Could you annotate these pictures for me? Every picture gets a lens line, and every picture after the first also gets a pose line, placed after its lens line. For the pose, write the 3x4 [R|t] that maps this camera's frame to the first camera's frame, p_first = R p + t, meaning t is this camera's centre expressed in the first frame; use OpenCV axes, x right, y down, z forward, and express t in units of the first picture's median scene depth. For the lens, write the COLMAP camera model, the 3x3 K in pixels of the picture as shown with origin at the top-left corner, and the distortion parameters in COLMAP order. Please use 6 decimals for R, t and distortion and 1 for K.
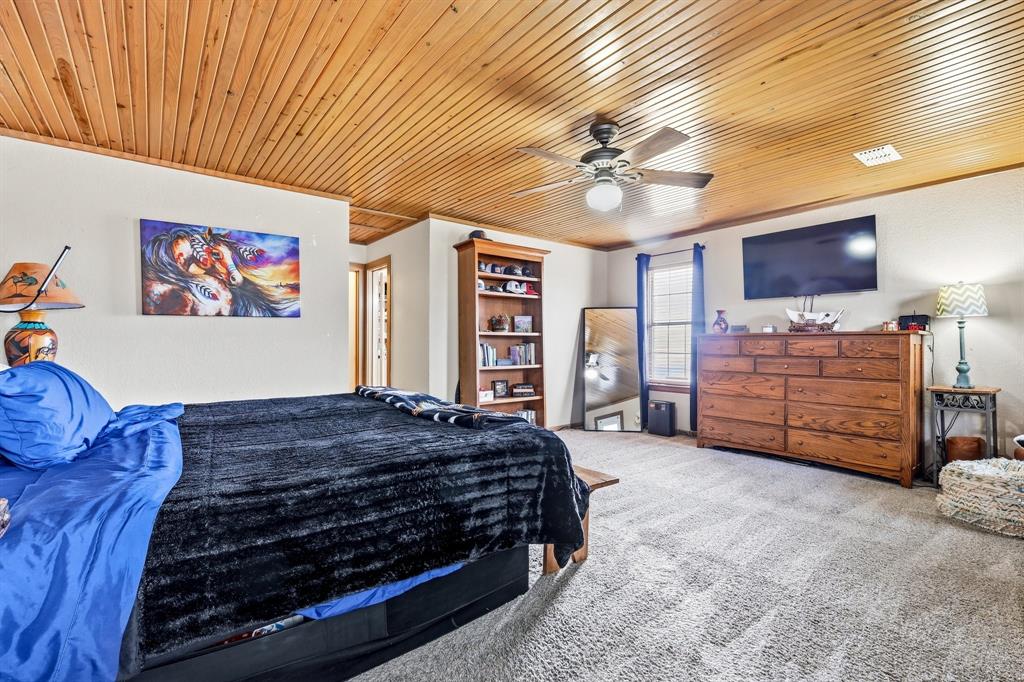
lens RADIAL K [[449.3, 0, 512.0], [0, 449.3, 341.0], [0, 0, 1]] dist [0.001479, -0.000208]
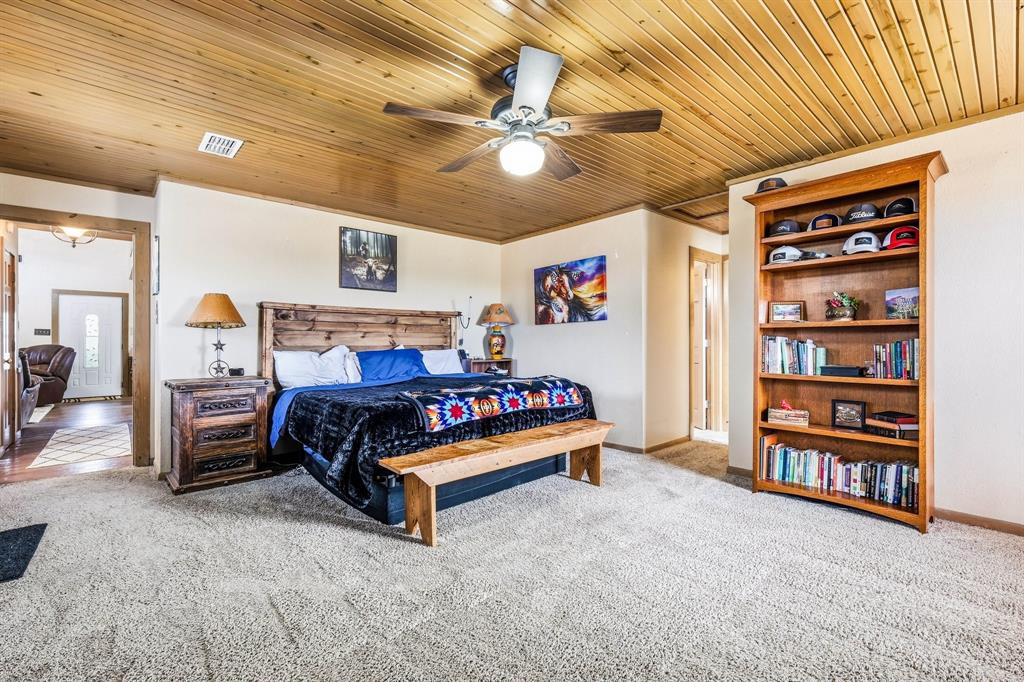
lens RADIAL K [[449.3, 0, 512.0], [0, 449.3, 341.0], [0, 0, 1]] dist [0.001479, -0.000208]
pose [[0.053547, -0.004833, -0.998554, 0.793404], [0.007223, 0.999964, -0.004453, 0.009682], [0.998539, -0.006974, 0.053580, 0.729233]]
